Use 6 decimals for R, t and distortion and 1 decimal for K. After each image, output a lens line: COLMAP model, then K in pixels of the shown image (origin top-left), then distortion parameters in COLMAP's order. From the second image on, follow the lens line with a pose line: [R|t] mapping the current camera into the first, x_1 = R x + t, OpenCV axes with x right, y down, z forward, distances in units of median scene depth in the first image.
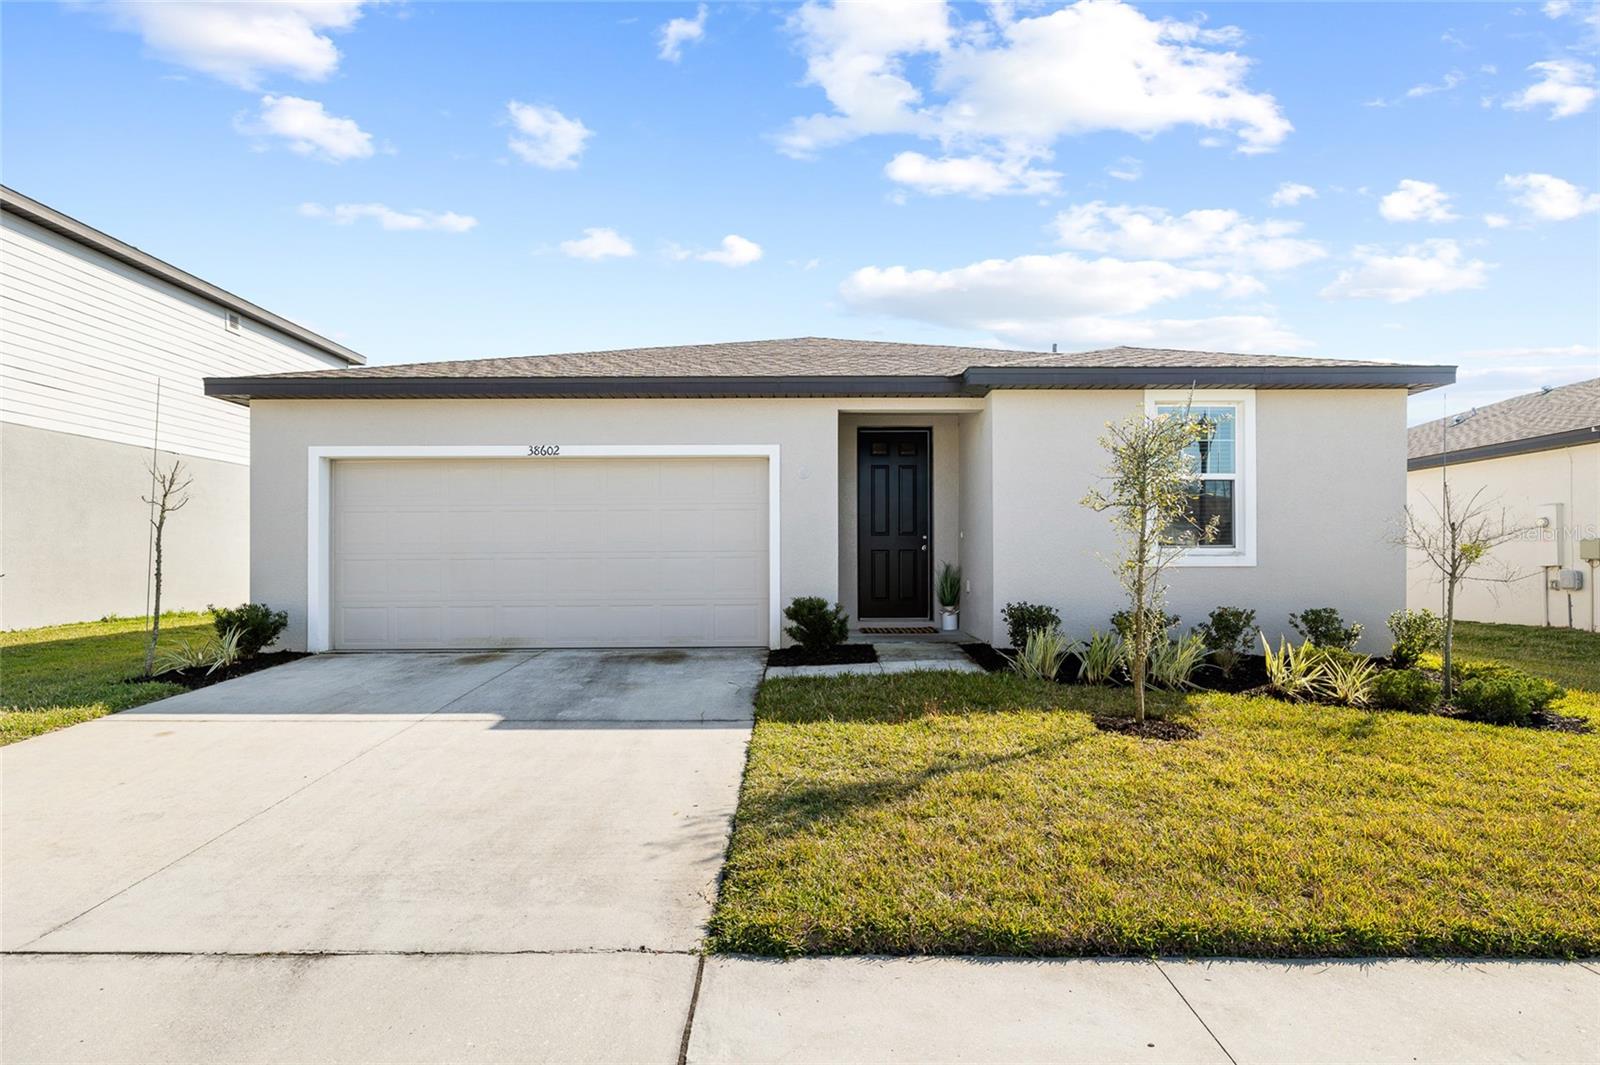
lens RADIAL K [[827.1, 0, 798.5], [0, 827.1, 540.0], [0, 0, 1]] dist [0.002295, -0.000271]
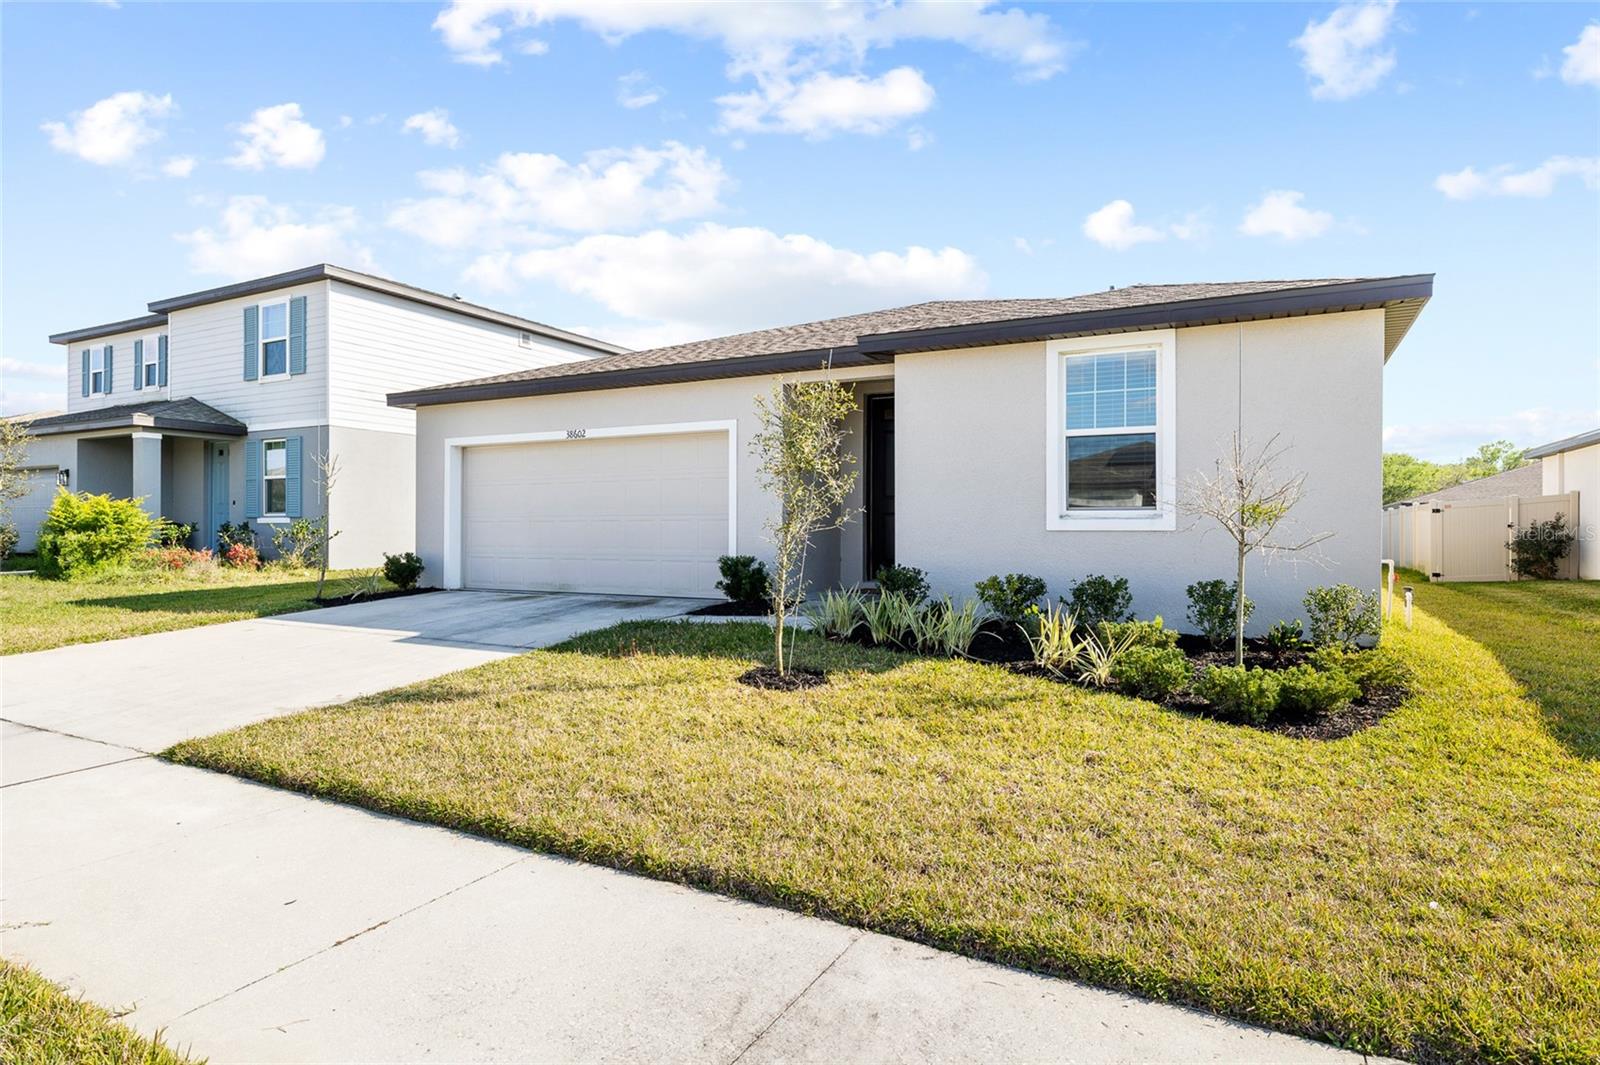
lens RADIAL K [[852.3, 0, 824.3], [0, 852.3, 513.9], [0, 0, 1]] dist [-0.001441, 0.000128]
pose [[0.889395, -0.001811, -0.457136, 0.620722], [0.007792, 0.999907, 0.011198, 0.000501], [0.457073, -0.013522, 0.889326, 0.033003]]
